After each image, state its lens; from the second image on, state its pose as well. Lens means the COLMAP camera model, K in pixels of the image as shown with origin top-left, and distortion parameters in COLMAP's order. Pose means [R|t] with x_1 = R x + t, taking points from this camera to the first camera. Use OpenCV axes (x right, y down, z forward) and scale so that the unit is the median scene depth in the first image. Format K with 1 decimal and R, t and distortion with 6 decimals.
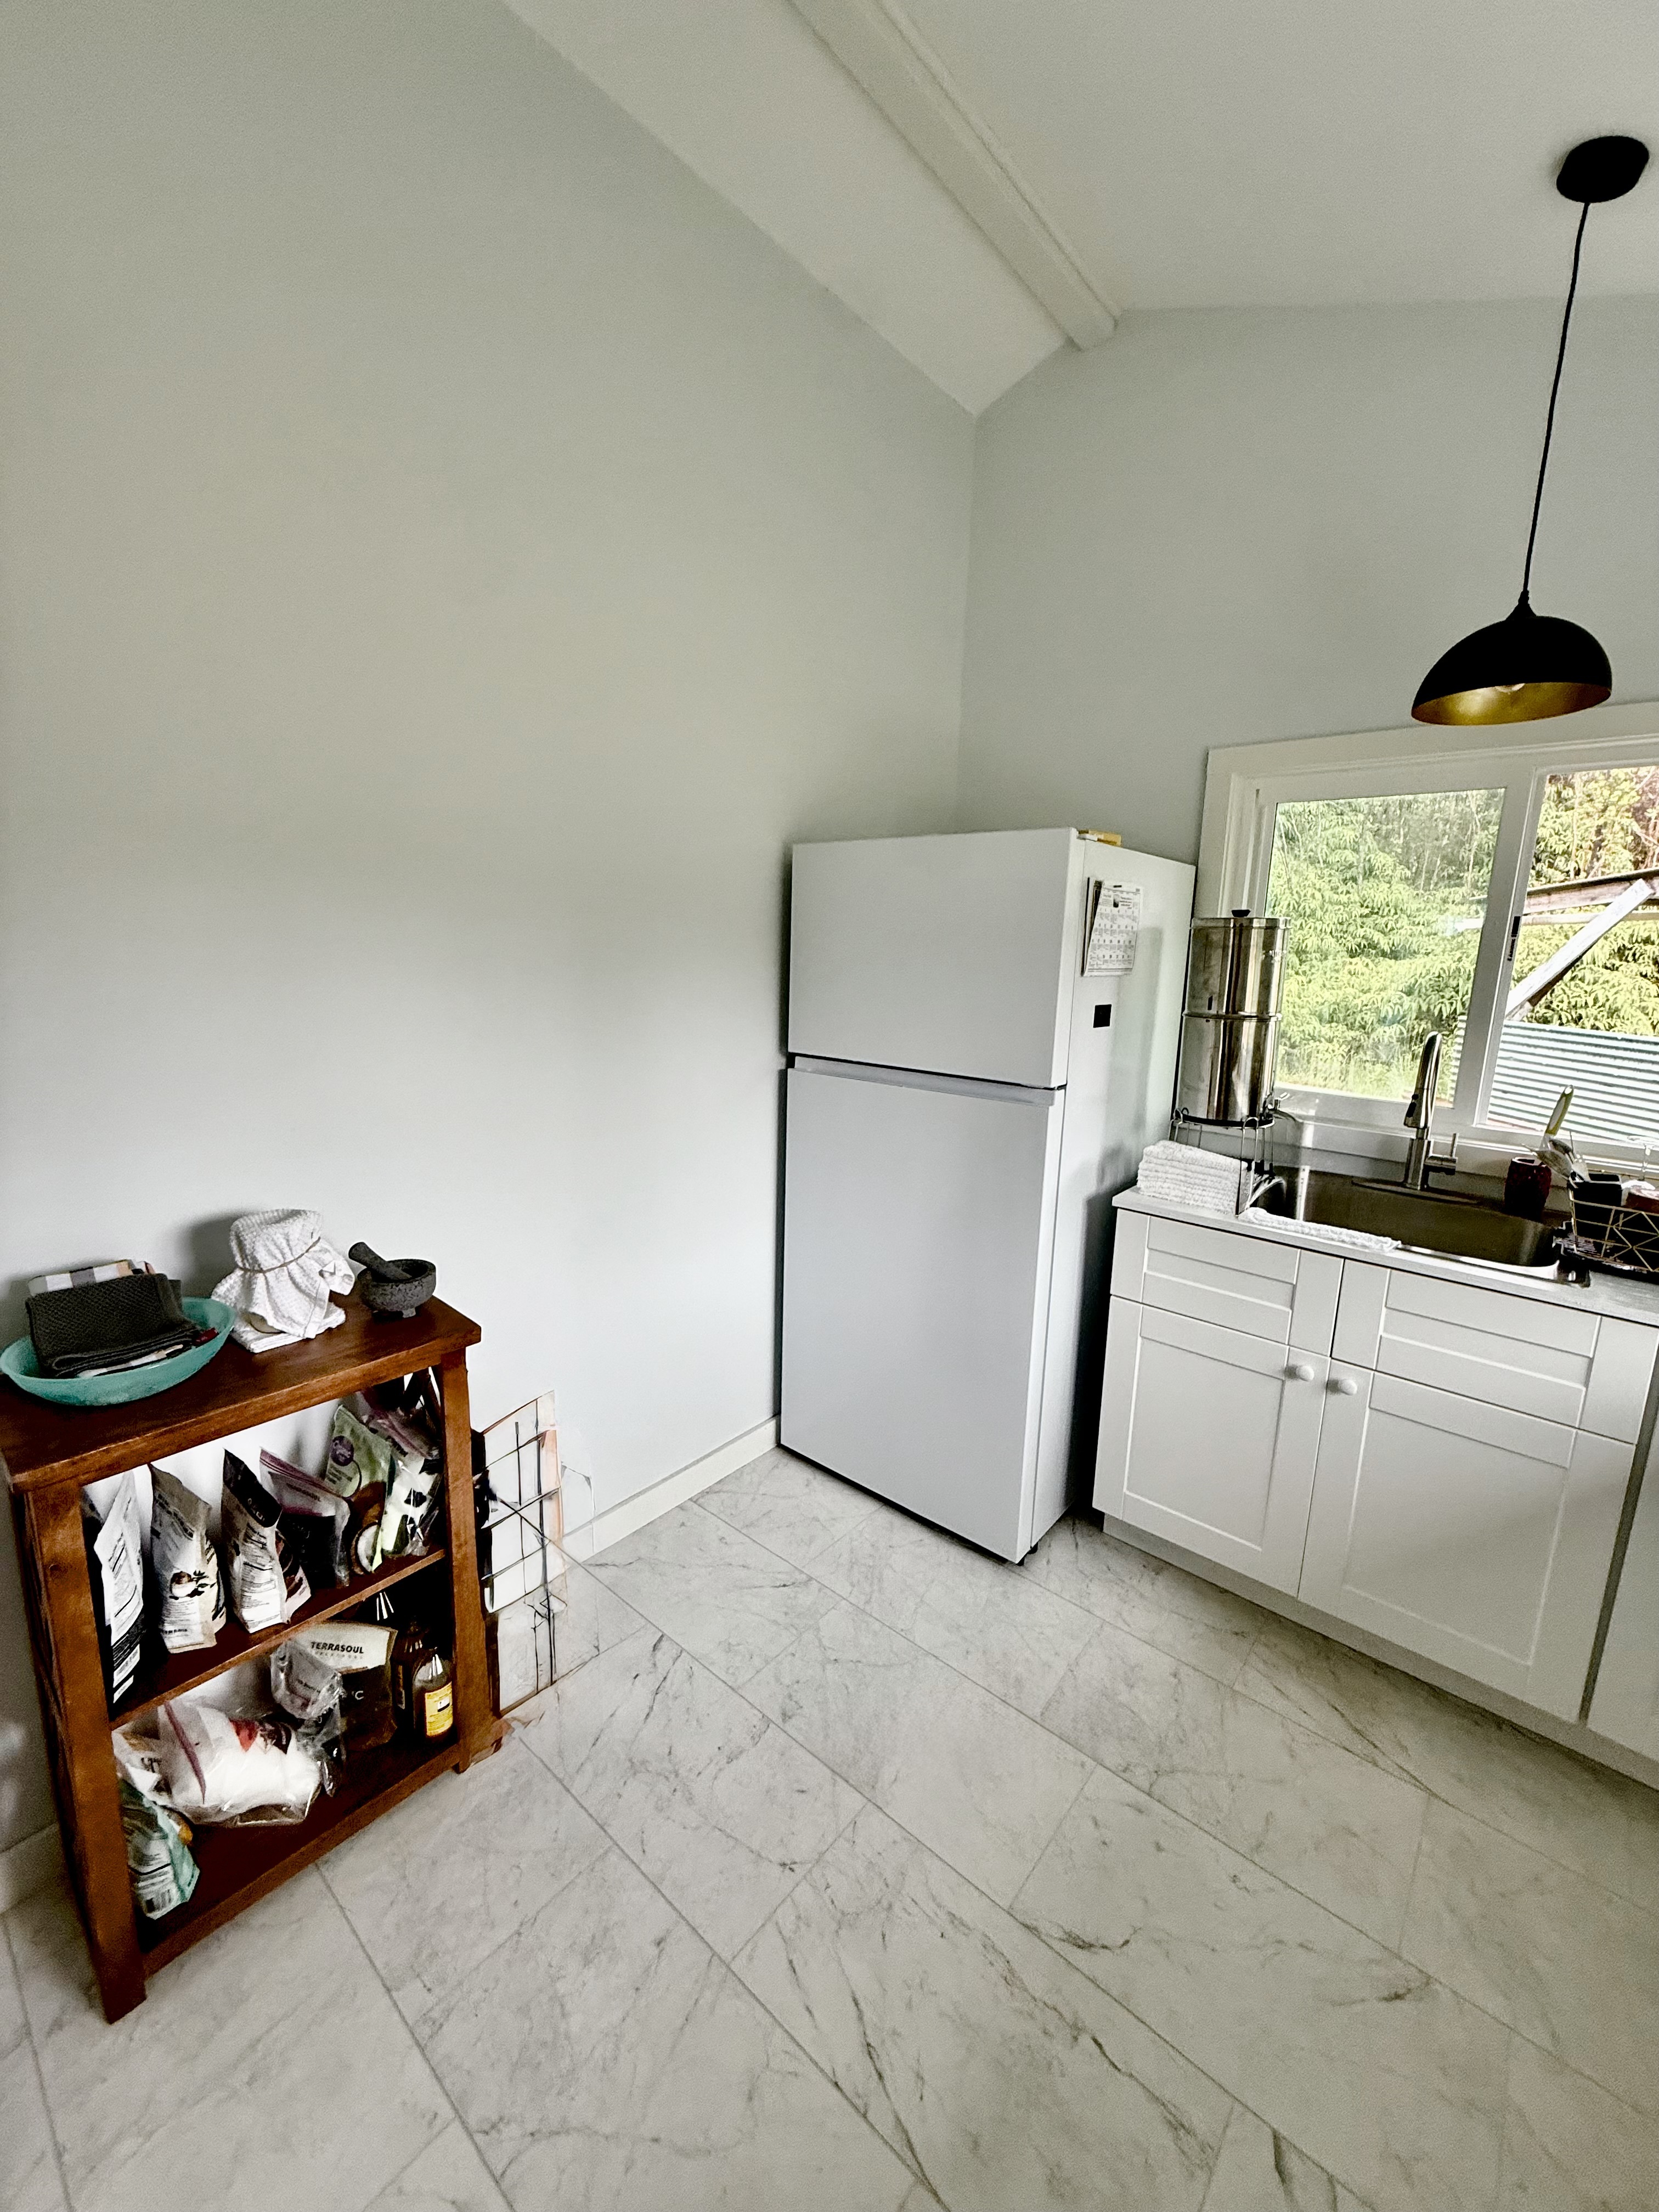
lens RADIAL K [[879.9, 0, 832.9], [0, 879.9, 1103.8], [0, 0, 1]] dist [-0.000379, -0.000227]
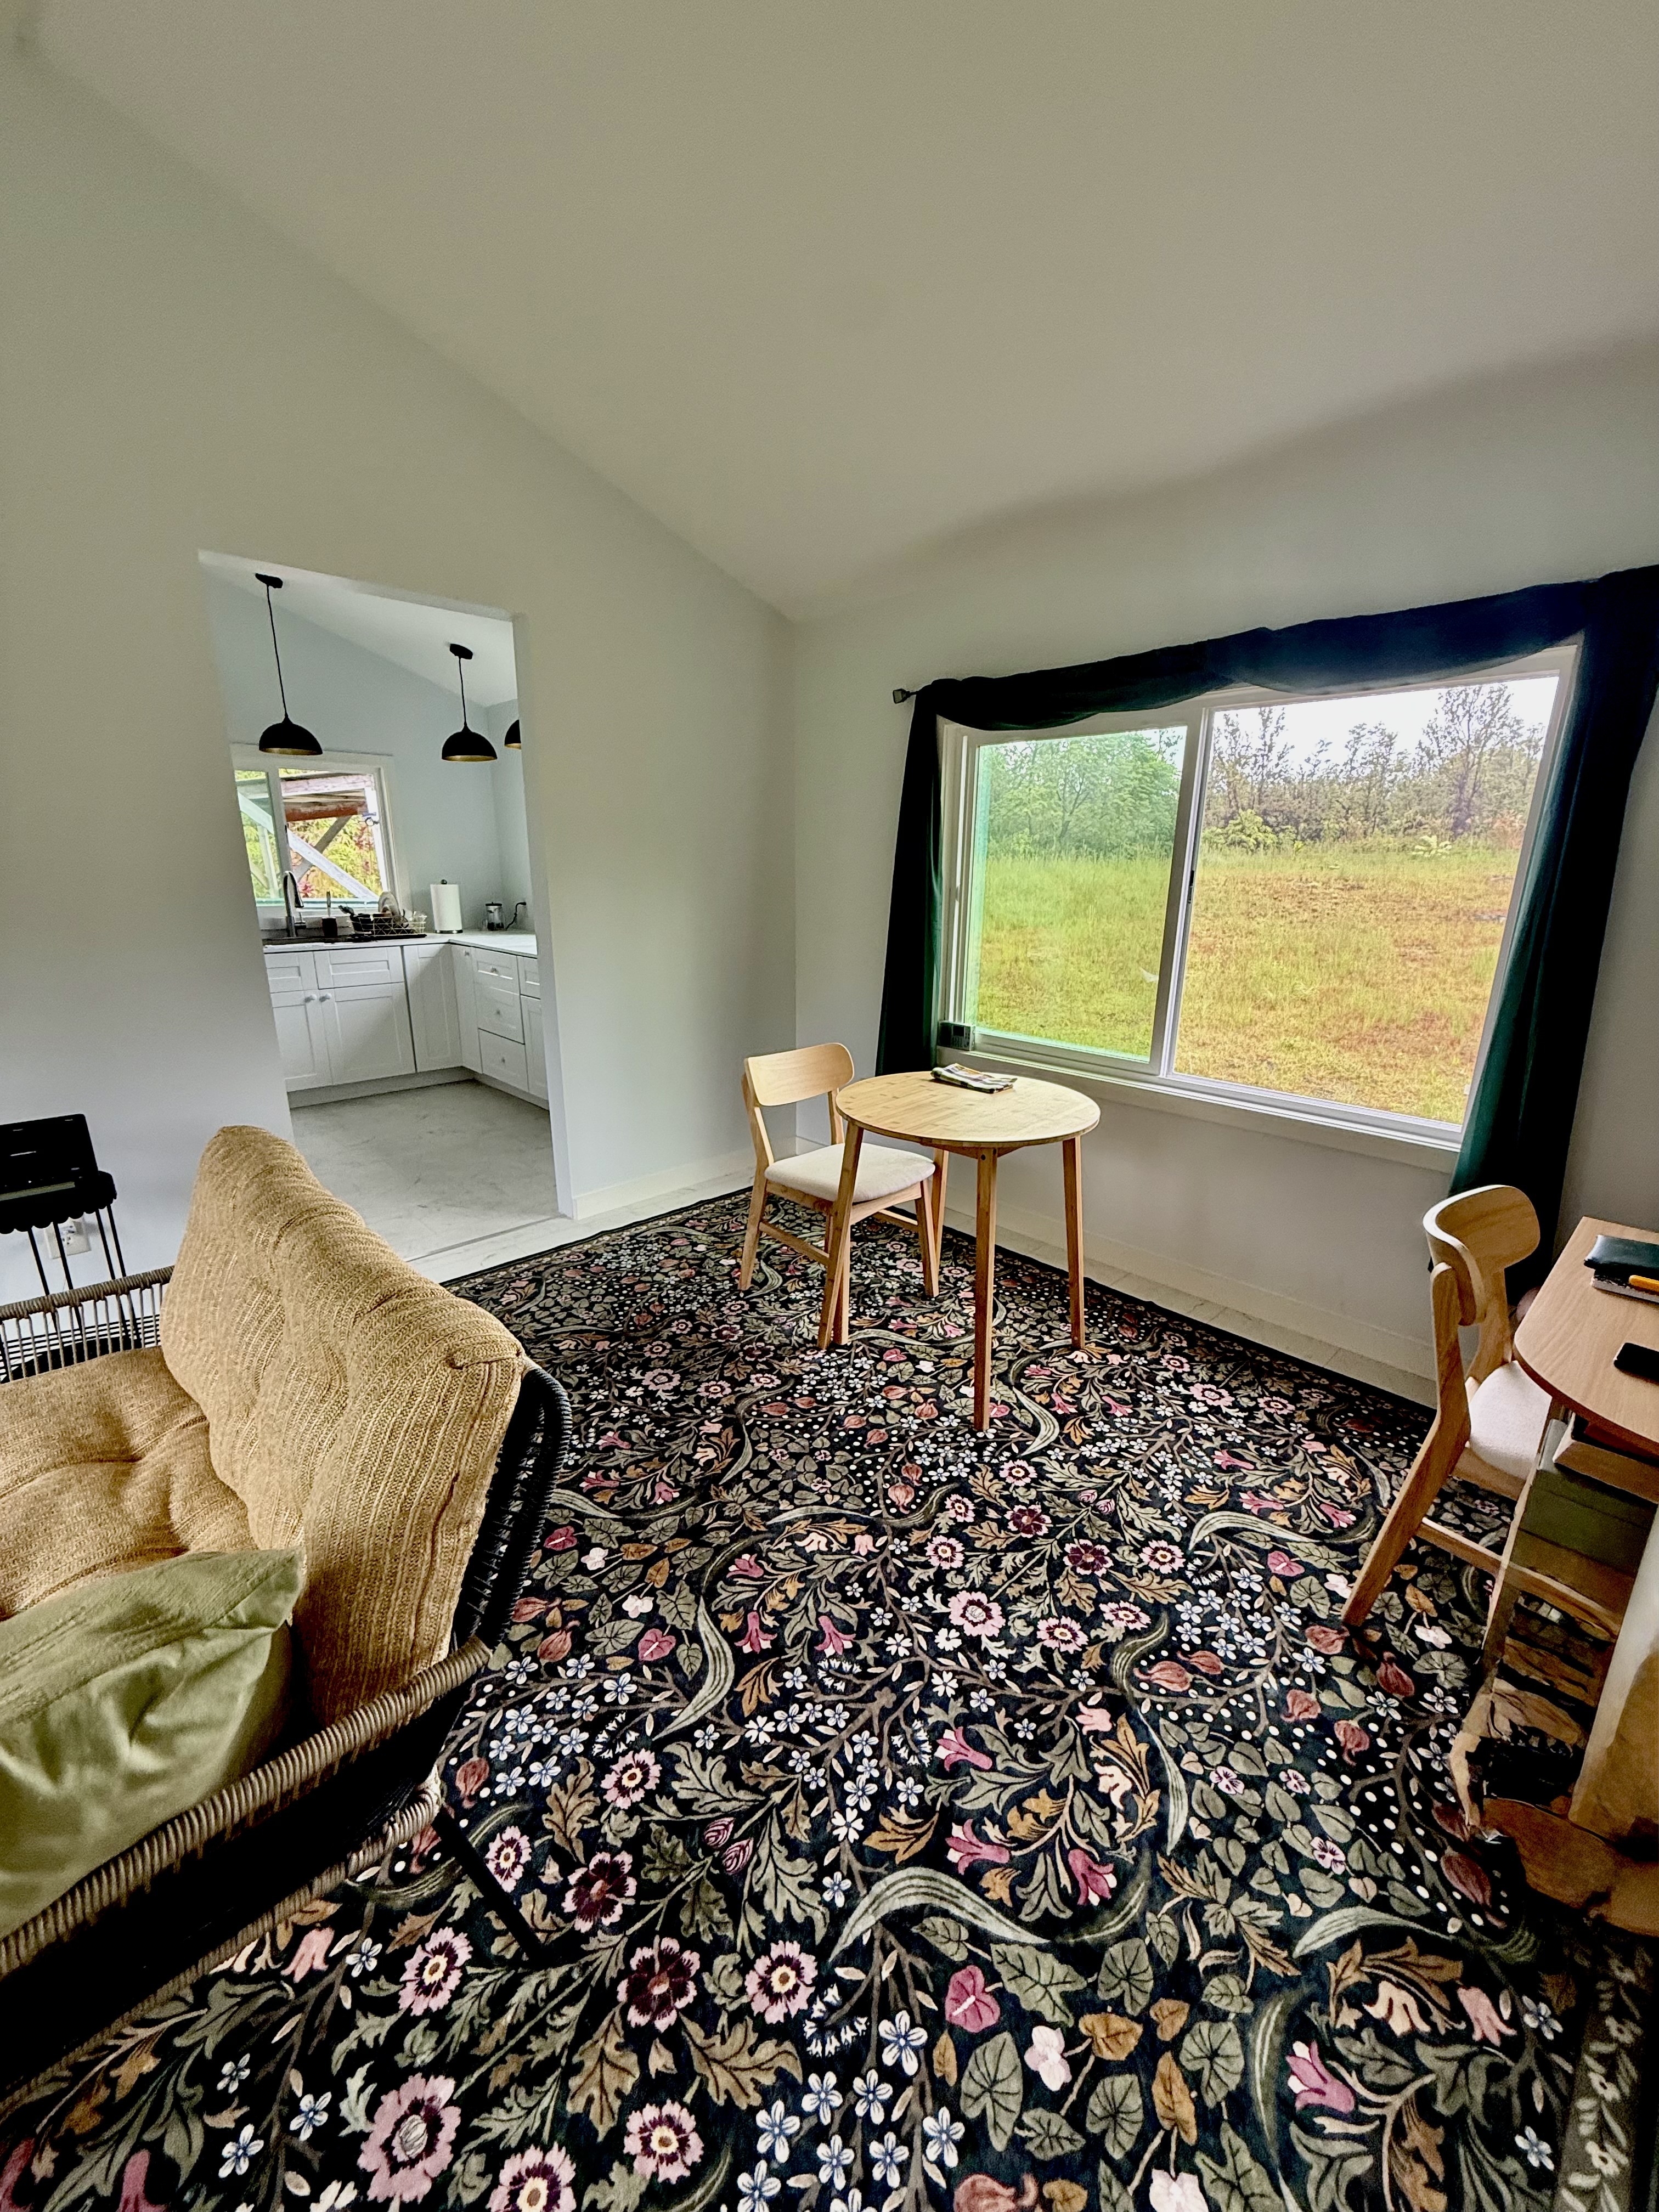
lens RADIAL K [[881.2, 0, 823.0], [0, 881.2, 1100.1], [0, 0, 1]] dist [-0.001491, 0.000302]
pose [[0.102528, -0.286755, 0.952502, -1.972142], [0.182861, 0.946663, 0.265313, 0.168721], [-0.977778, 0.146973, 0.149496, -0.899417]]
